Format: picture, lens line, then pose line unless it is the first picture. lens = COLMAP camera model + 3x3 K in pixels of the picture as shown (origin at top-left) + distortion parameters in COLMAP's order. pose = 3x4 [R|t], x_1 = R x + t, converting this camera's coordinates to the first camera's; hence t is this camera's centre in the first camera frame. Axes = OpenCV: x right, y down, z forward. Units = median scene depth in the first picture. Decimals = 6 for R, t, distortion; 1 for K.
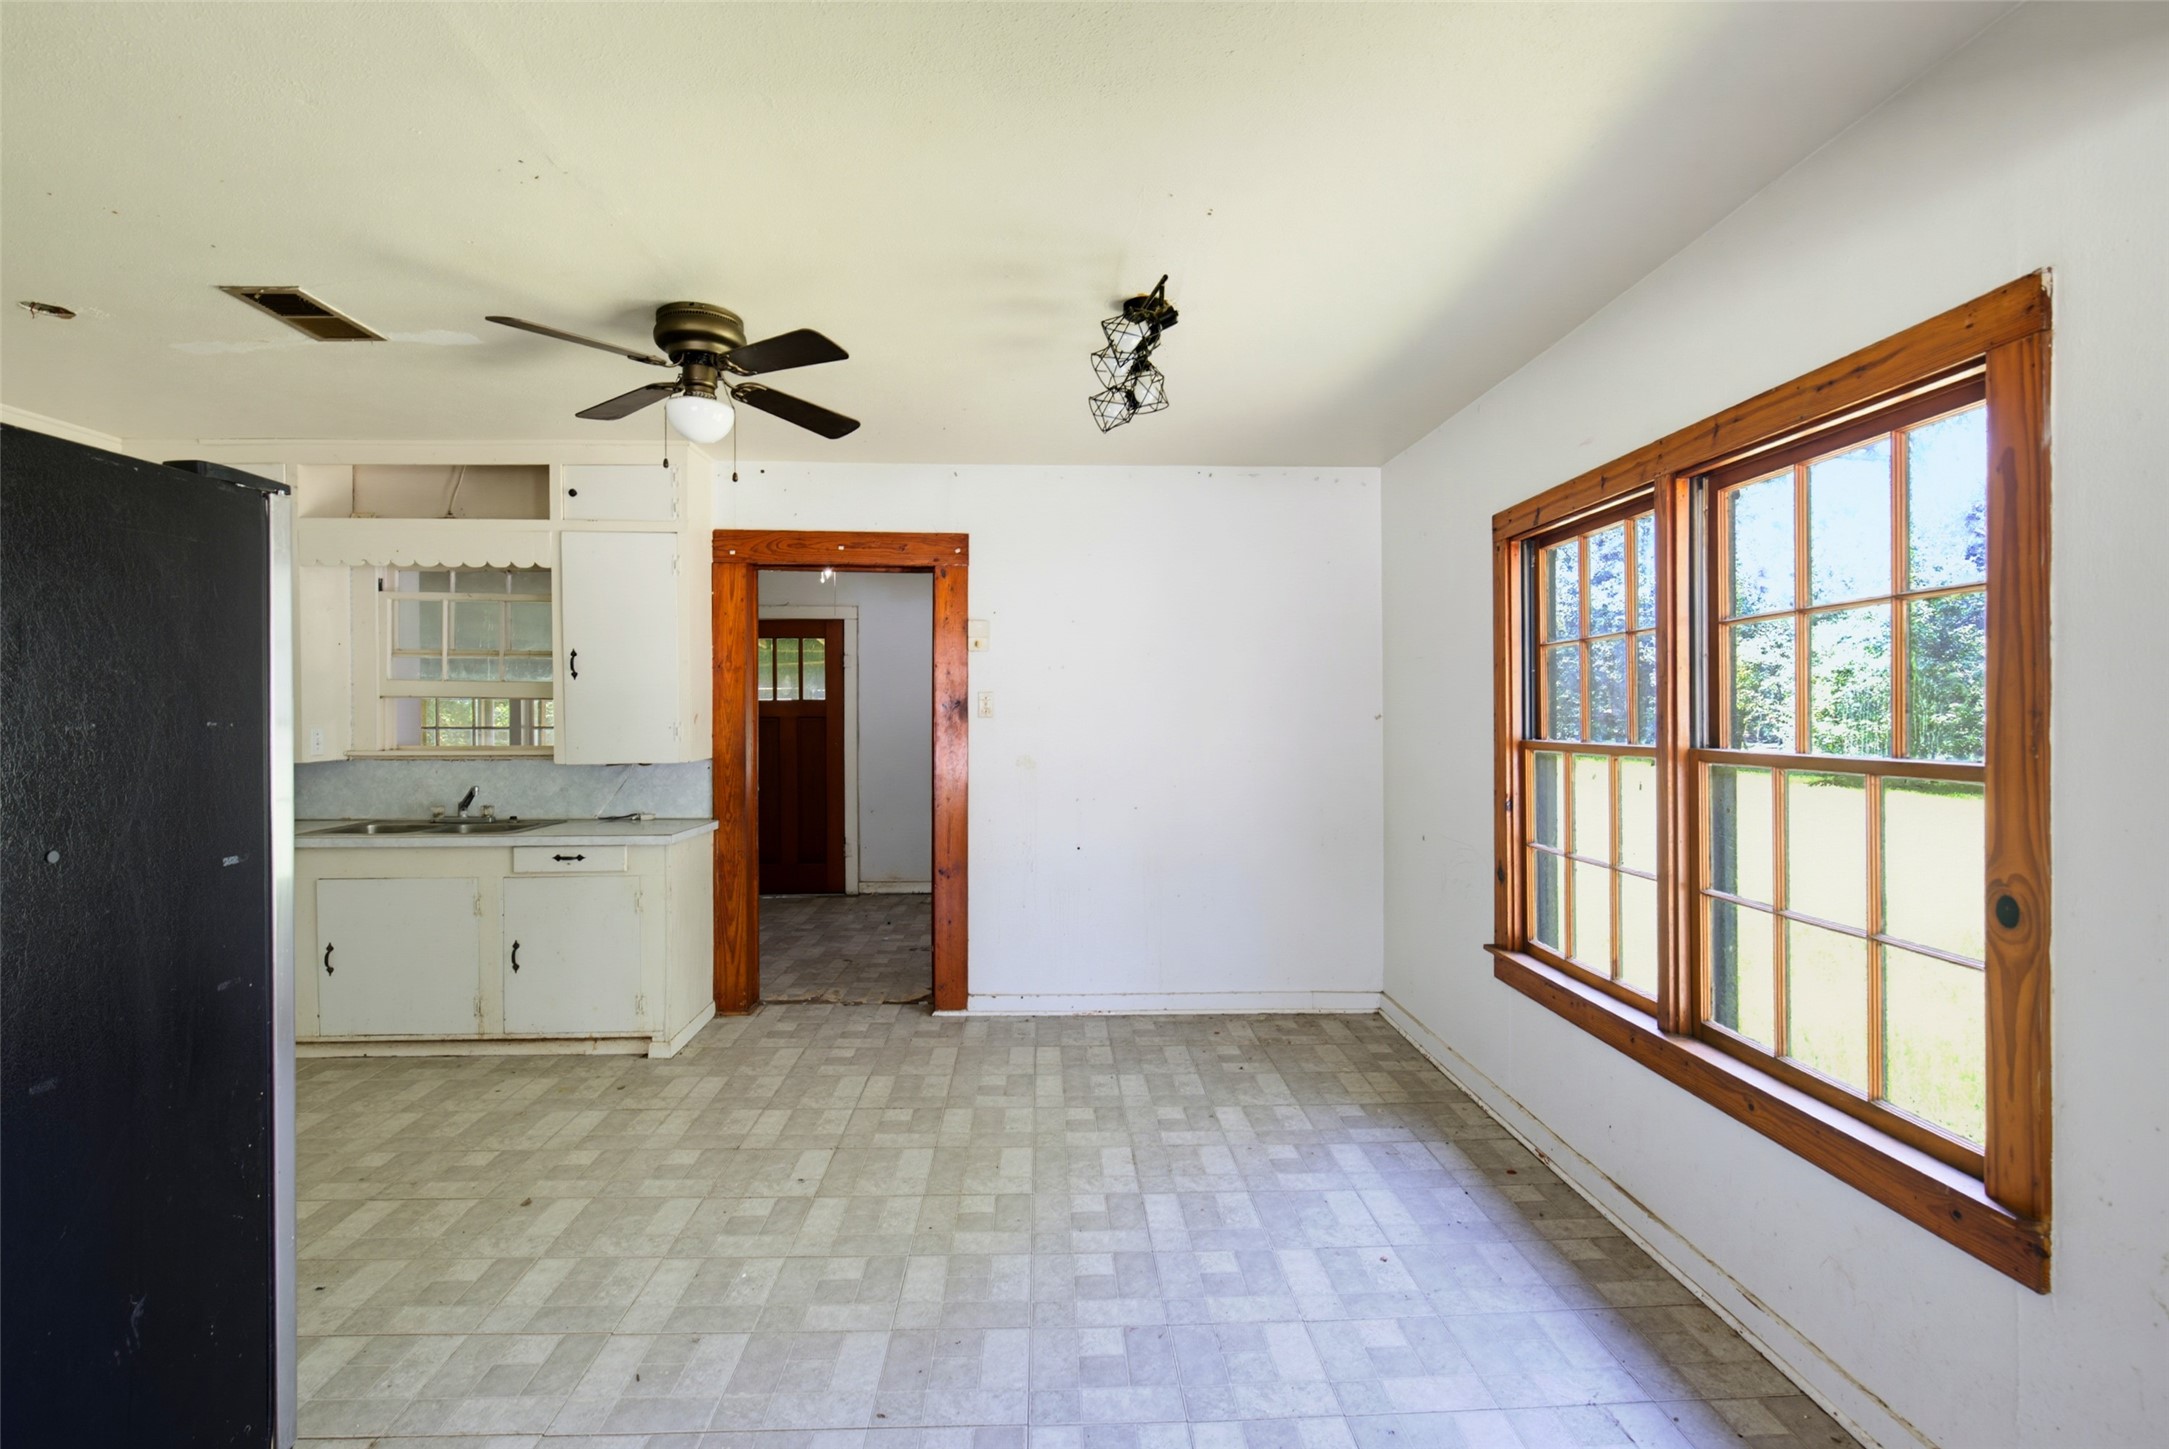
lens RADIAL K [[980.1, 0, 1084.5], [0, 980.1, 724.5], [0, 0, 1]] dist [0.000792, 0.000049]
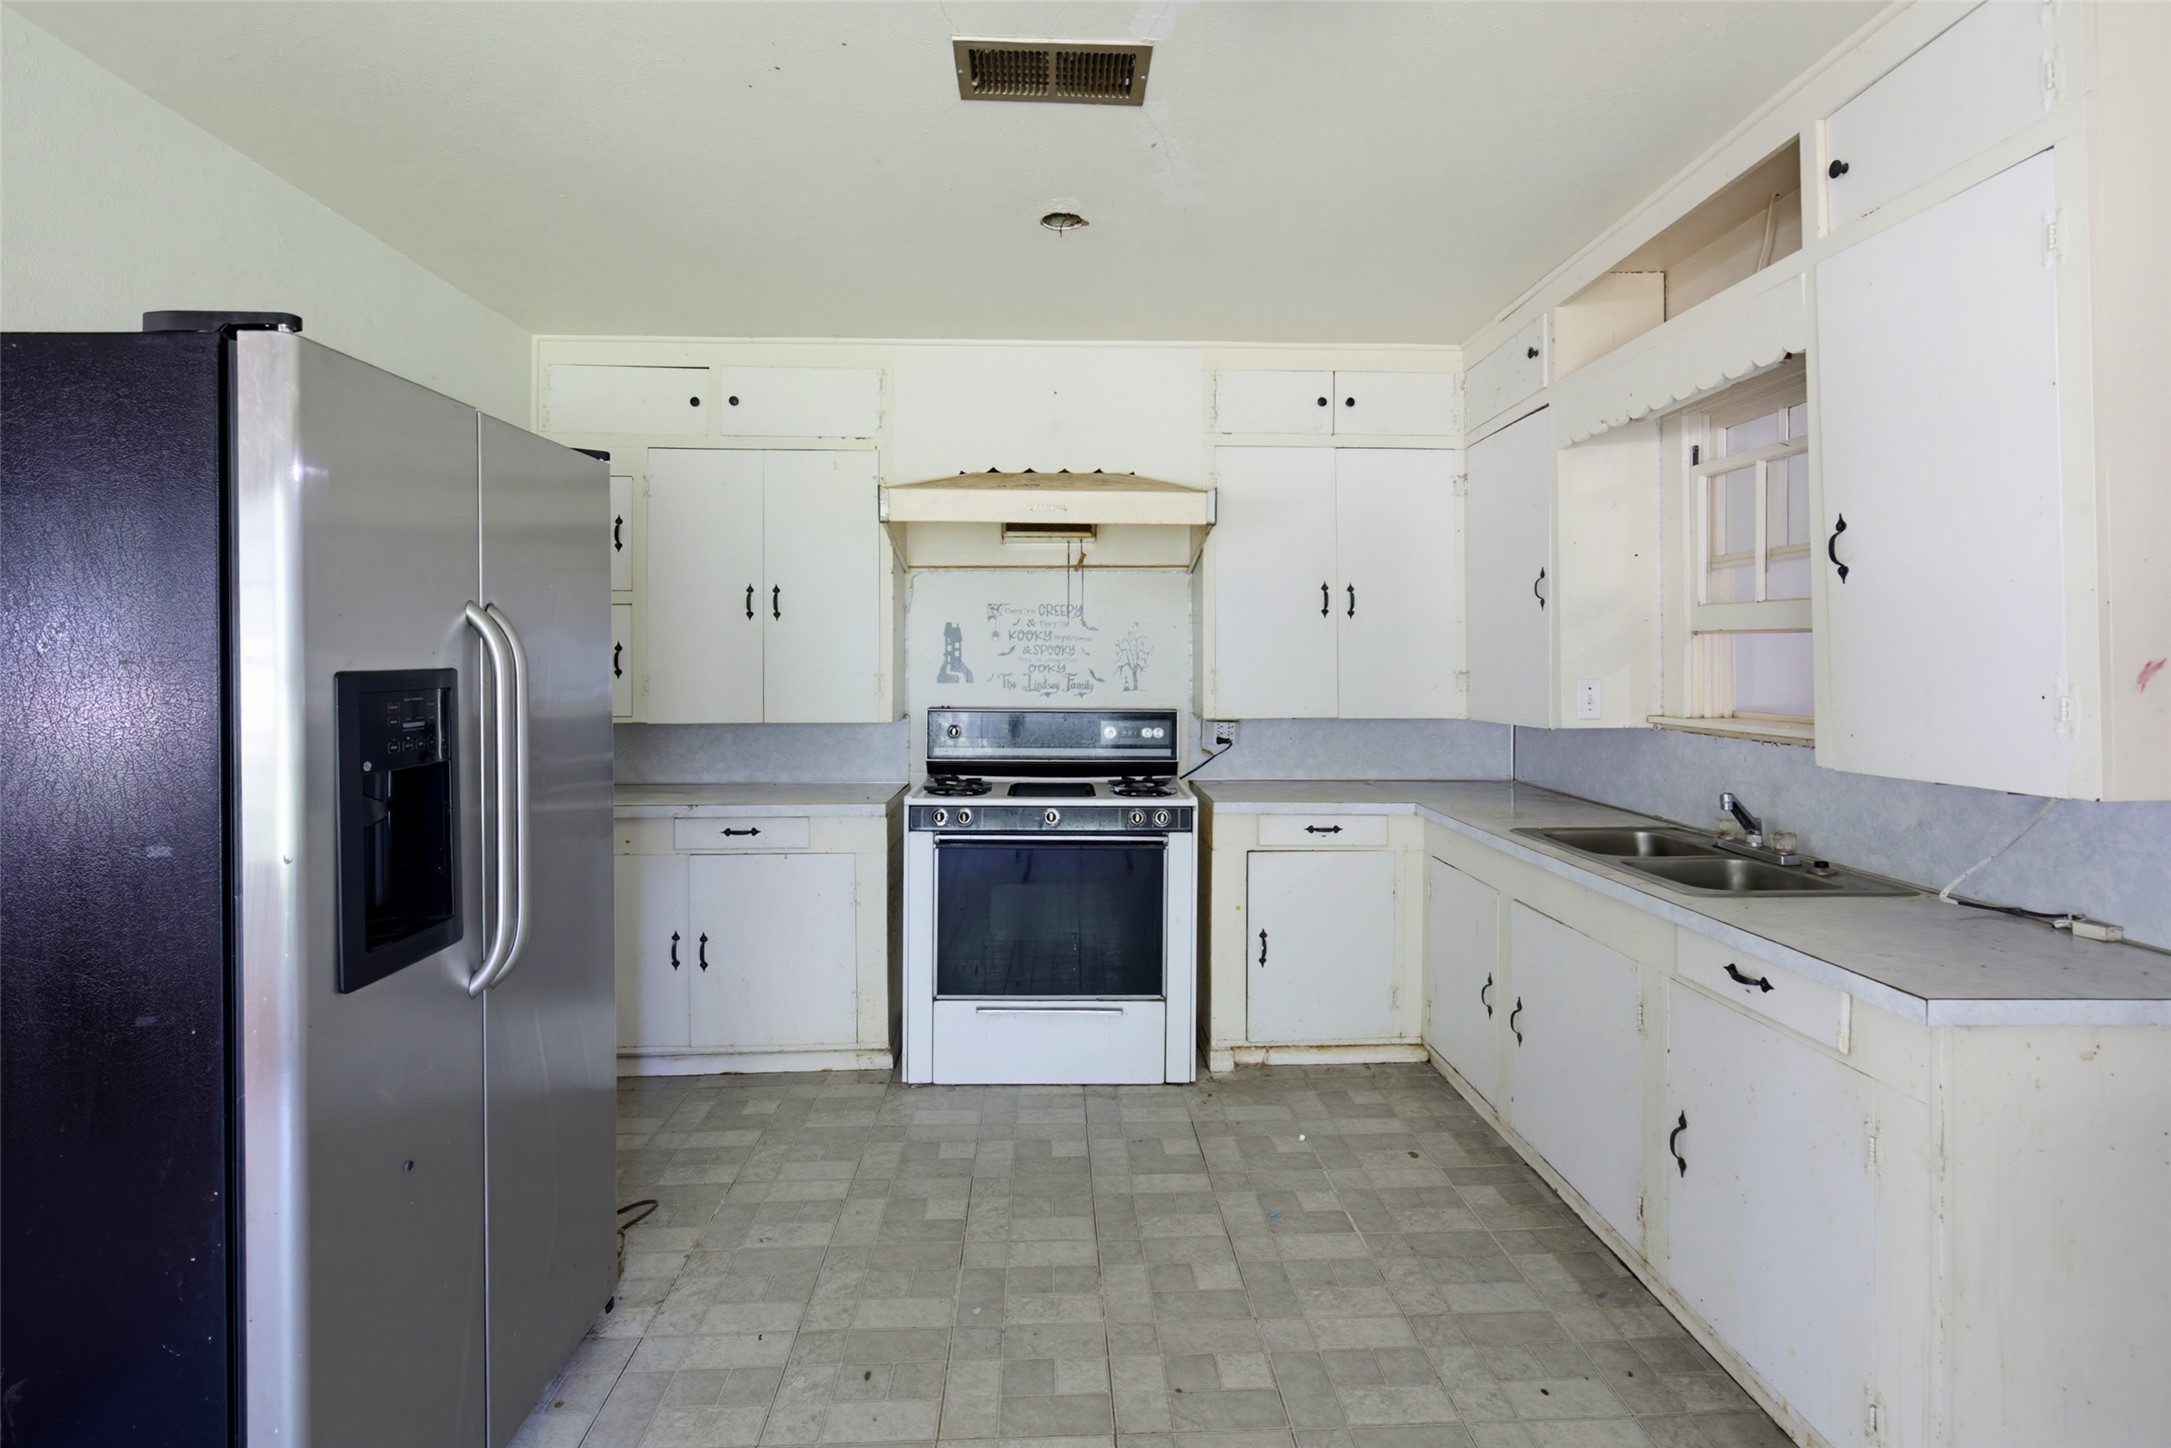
lens RADIAL K [[1078.3, 0, 1088.5], [0, 1078.3, 653.3], [0, 0, 1]] dist [0.001595, 0.000370]
pose [[0.001056, -0.000963, -0.999999, -0.025462], [-0.017397, 0.999848, -0.000981, -0.007697], [0.999848, 0.017398, 0.001040, 0.638571]]
